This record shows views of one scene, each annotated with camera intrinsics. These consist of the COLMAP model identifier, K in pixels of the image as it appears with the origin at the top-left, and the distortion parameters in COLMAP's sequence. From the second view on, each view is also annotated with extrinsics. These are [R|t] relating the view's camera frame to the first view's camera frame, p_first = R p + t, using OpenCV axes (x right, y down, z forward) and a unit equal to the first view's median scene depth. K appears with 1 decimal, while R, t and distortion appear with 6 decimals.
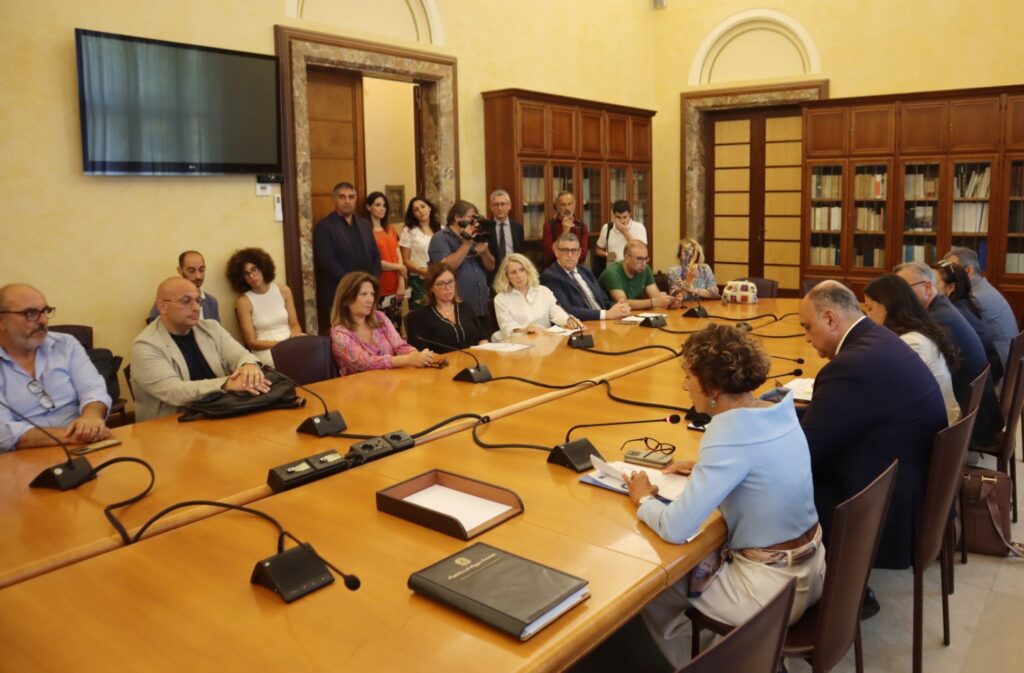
lens RADIAL K [[835.6, 0, 453.5], [0, 835.6, 304.0], [0, 0, 1]] dist [-0.056935, 0.021757]
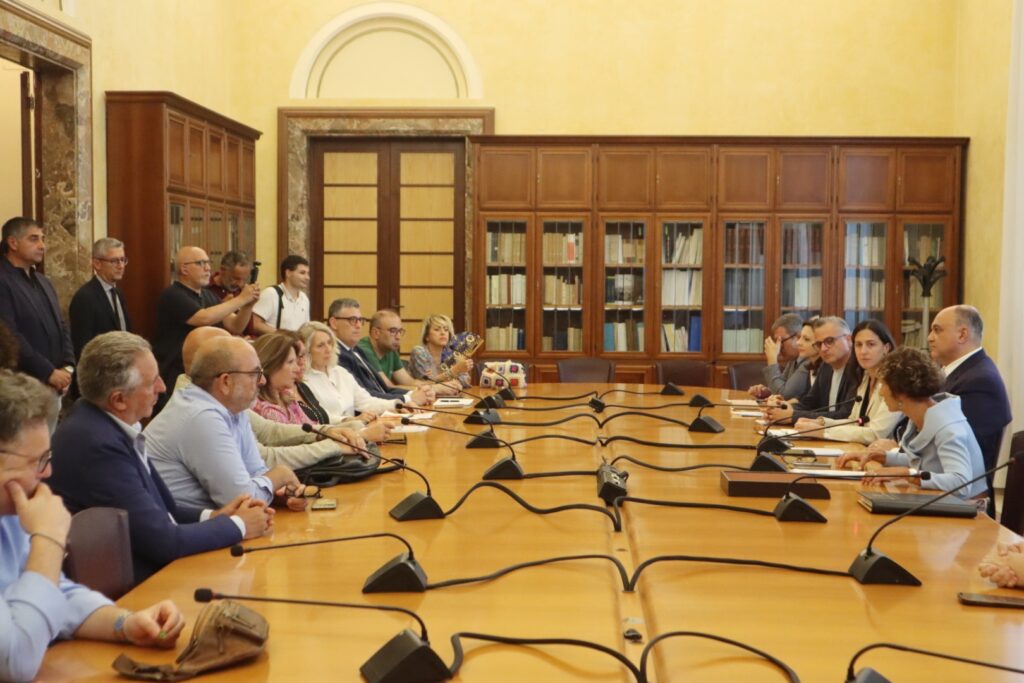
lens RADIAL K [[1434.0, 0, 512.5], [0, 1434.0, 339.8], [0, 0, 1]] dist [0.107715, 0.000000]
pose [[0.831064, -0.006350, 0.556140, -0.295865], [0.049045, 0.996876, -0.061908, 0.026870], [-0.554010, 0.078725, 0.828780, -0.106256]]
